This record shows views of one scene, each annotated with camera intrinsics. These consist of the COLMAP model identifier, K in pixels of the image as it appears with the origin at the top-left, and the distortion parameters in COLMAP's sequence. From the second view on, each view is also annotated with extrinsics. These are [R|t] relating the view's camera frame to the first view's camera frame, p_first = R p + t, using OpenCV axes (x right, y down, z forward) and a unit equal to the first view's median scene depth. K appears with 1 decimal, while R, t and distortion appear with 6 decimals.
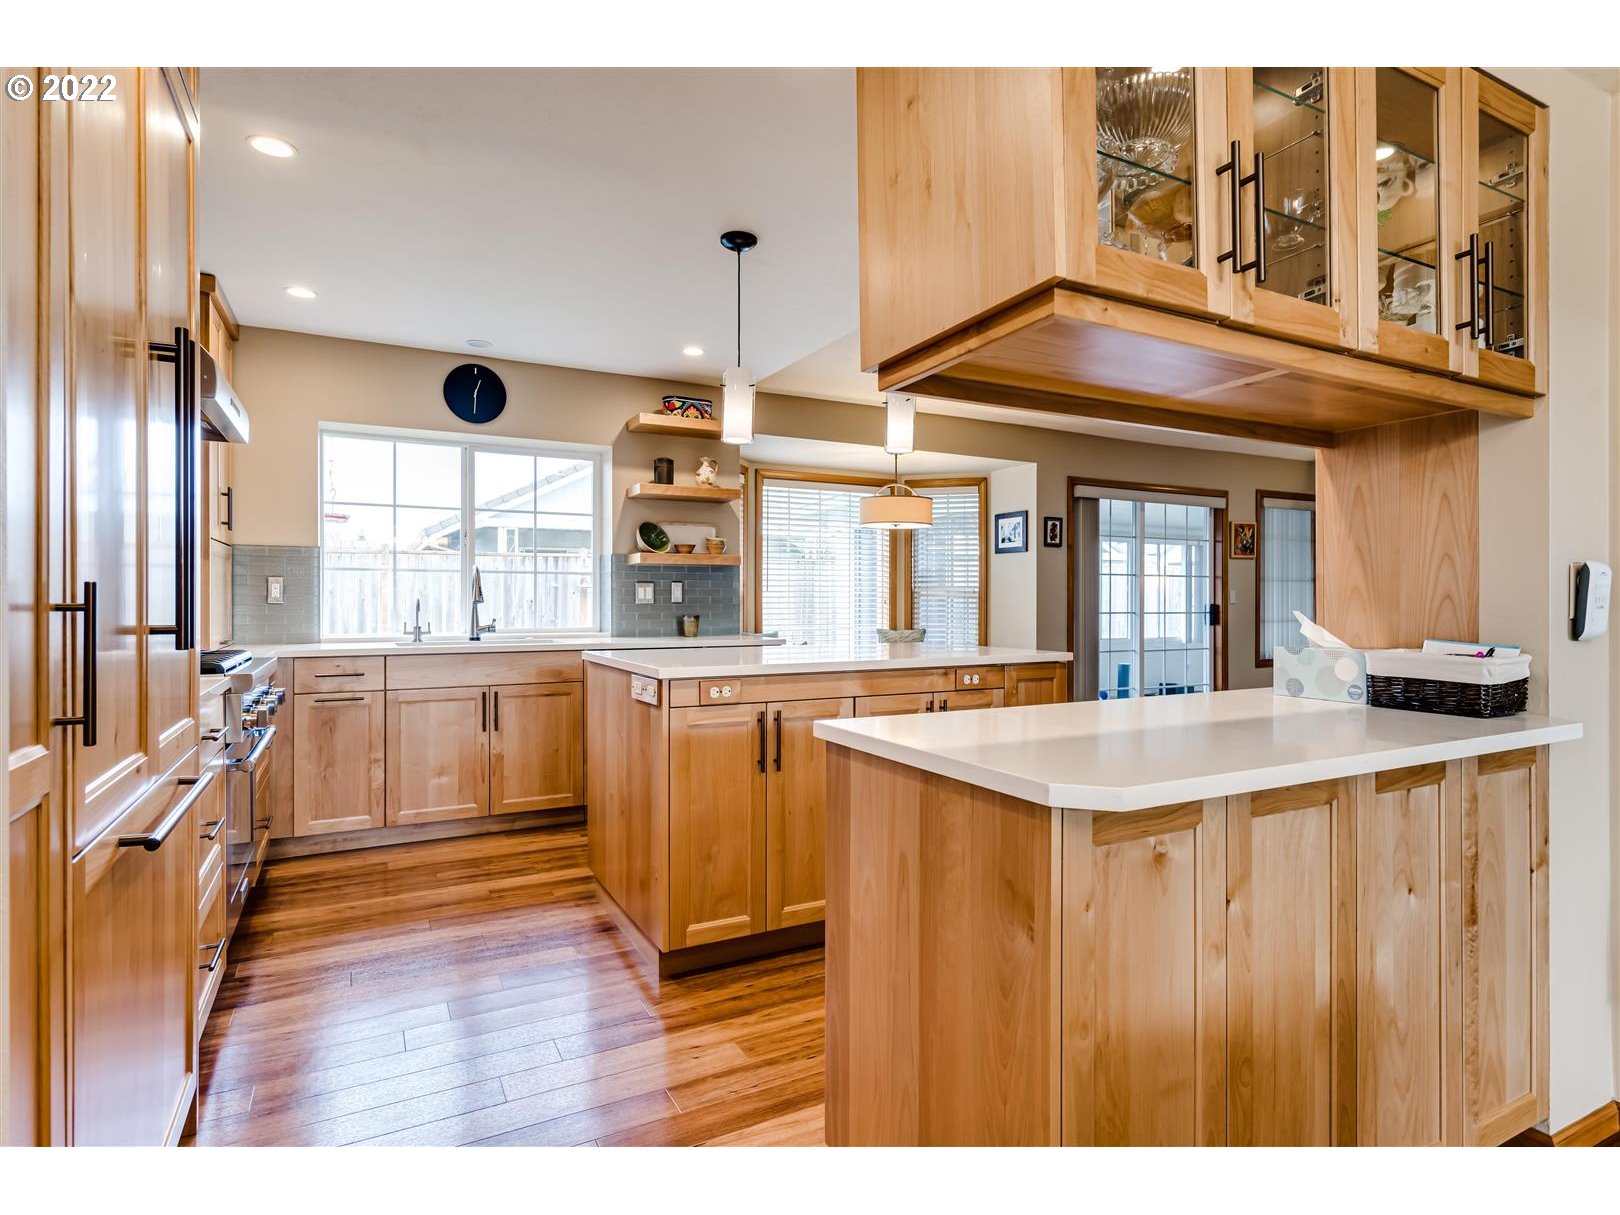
lens RADIAL K [[839.0, 0, 812.7], [0, 839.0, 602.9], [0, 0, 1]] dist [-0.001504, -0.000112]
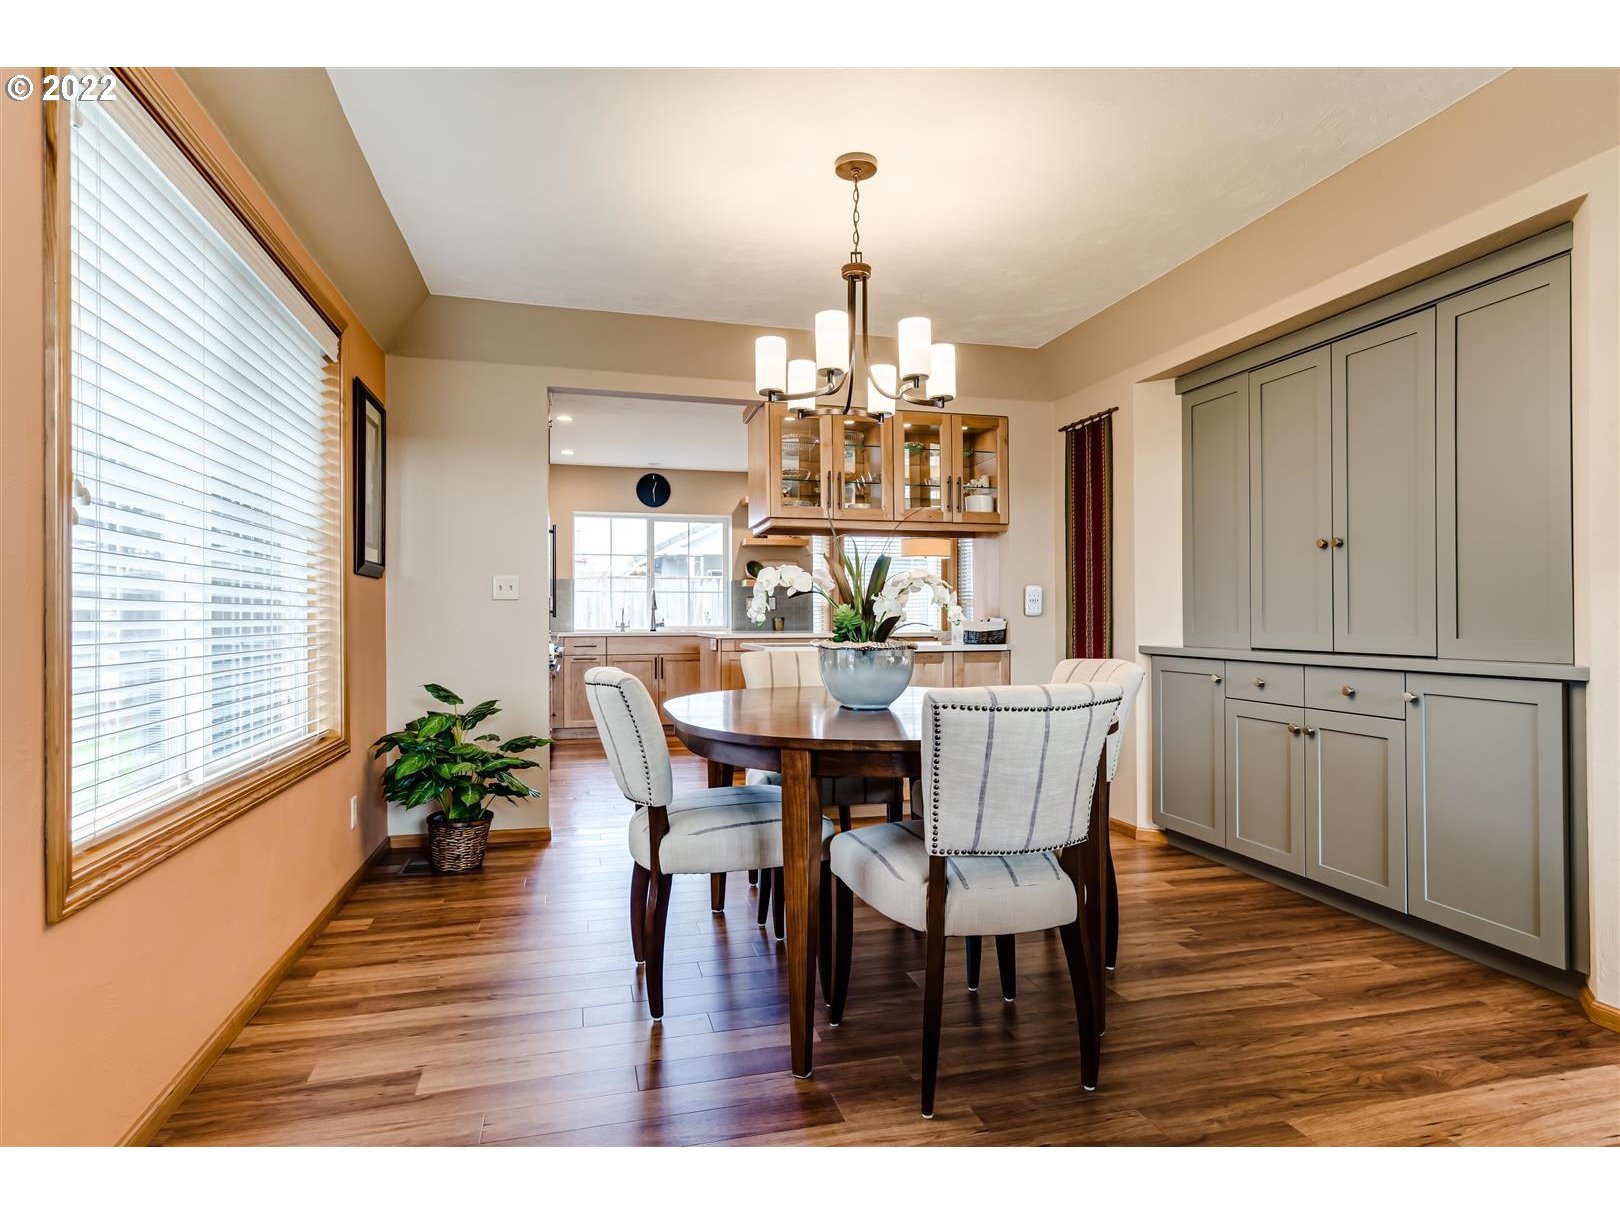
lens RADIAL K [[839.0, 0, 806.3], [0, 839.0, 605.8], [0, 0, 1]] dist [-0.001504, -0.000112]
pose [[0.973324, -0.004178, -0.229399, 0.282729], [0.000354, 0.999860, -0.016707, 0.019477], [0.229436, 0.016180, 0.973189, -0.575296]]
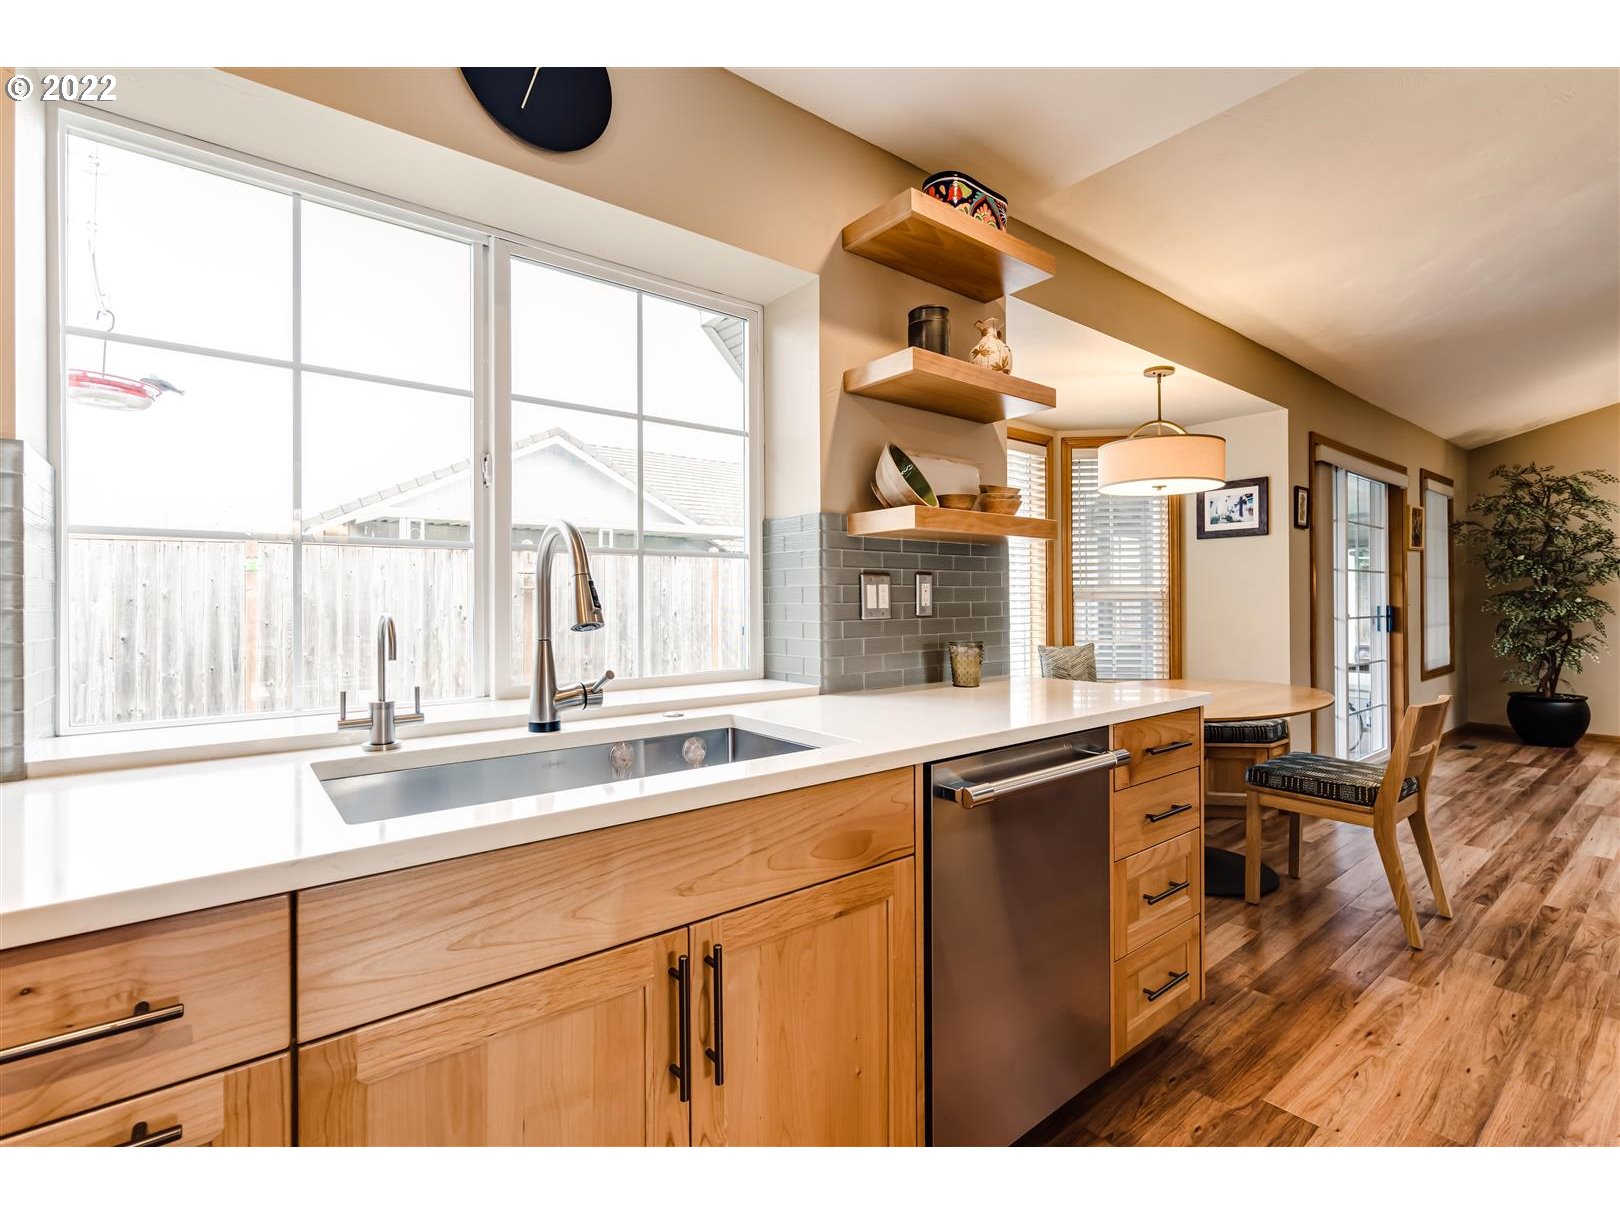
lens RADIAL K [[736.1, 0, 807.3], [0, 736.1, 598.5], [0, 0, 1]] dist [-0.004731, -0.000093]
pose [[0.983573, -0.006291, 0.180400, -0.317952], [0.007396, 0.999958, -0.005450, -0.008855], [-0.180358, 0.006694, 0.983578, 0.606489]]
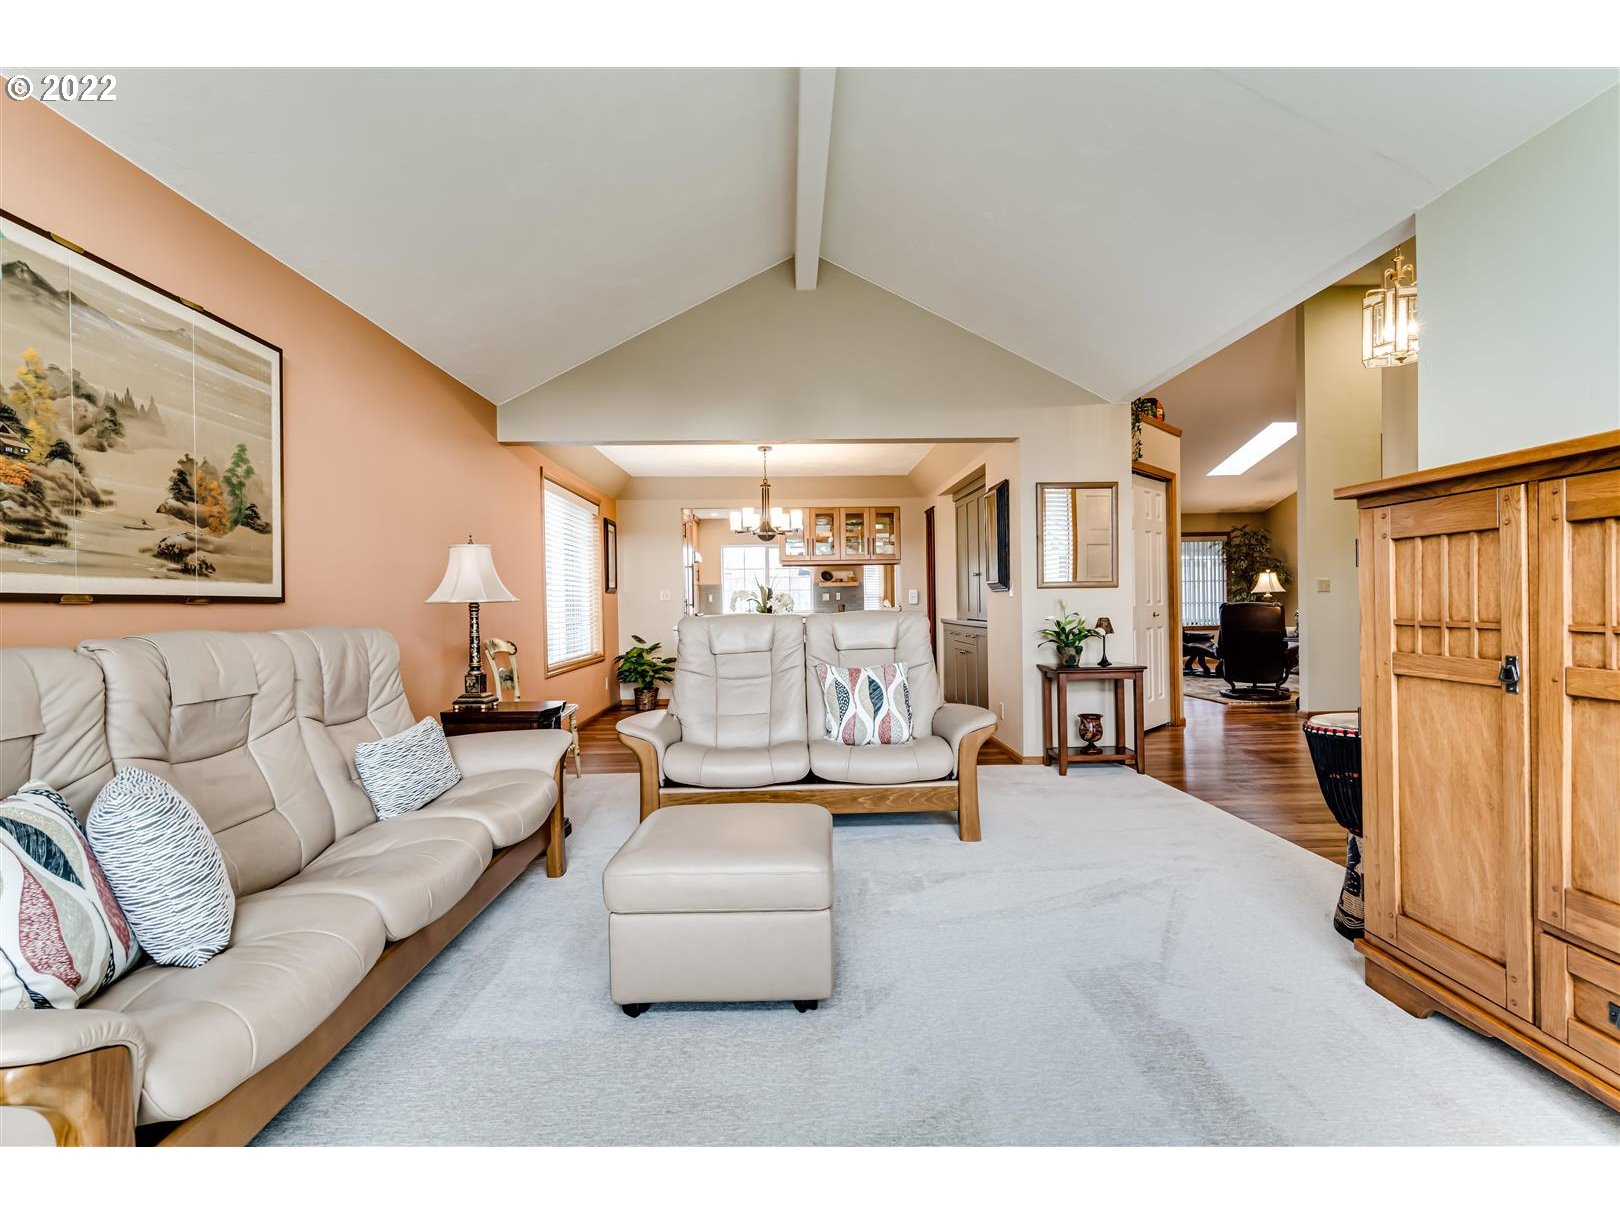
lens RADIAL K [[736.1, 0, 803.7], [0, 736.1, 607.2], [0, 0, 1]] dist [-0.004731, -0.000093]
pose [[0.889875, -0.010656, -0.456079, 0.836282], [0.013626, 0.999902, 0.003226, 0.012815], [0.456000, -0.009085, 0.889933, -1.174868]]
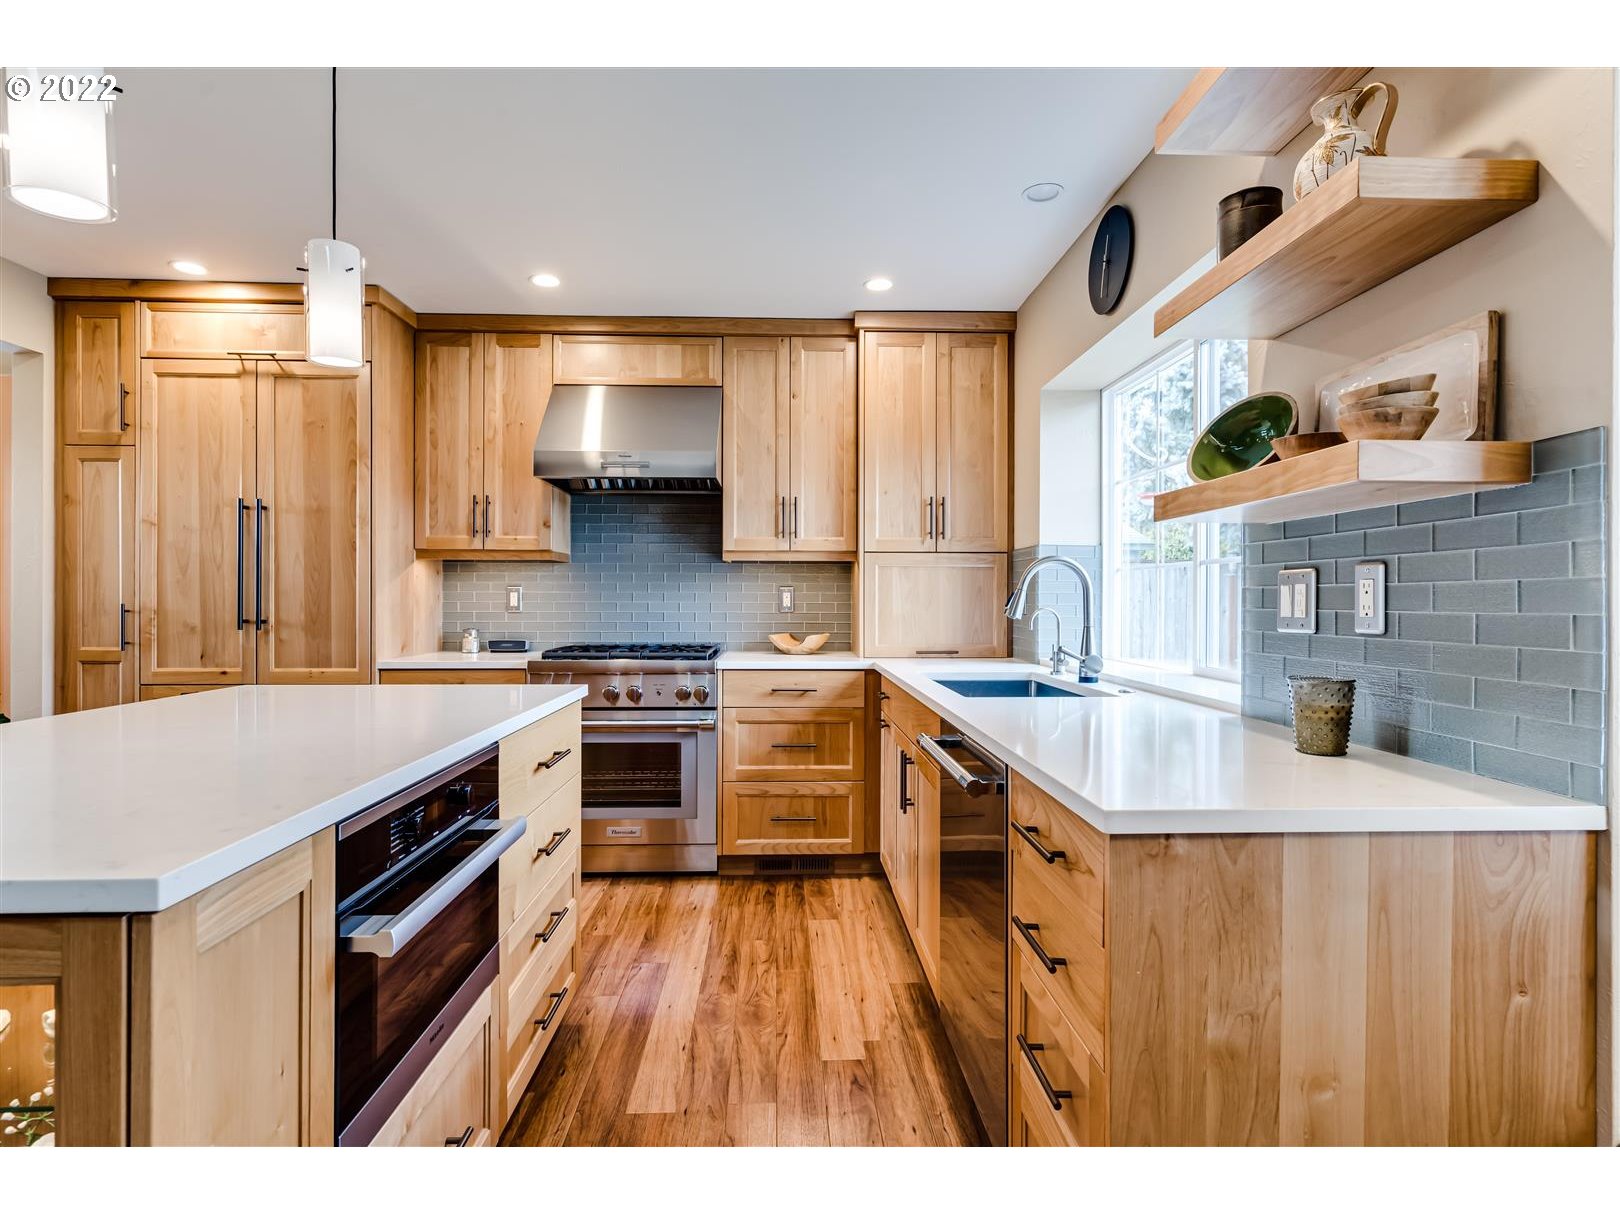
lens RADIAL K [[839.0, 0, 819.8], [0, 839.0, 605.5], [0, 0, 1]] dist [-0.001504, -0.000112]
pose [[-0.435974, 0.005355, -0.899943, 0.193279], [-0.005809, 0.999945, 0.008764, -0.012148], [0.899940, 0.009049, -0.435919, 0.986876]]
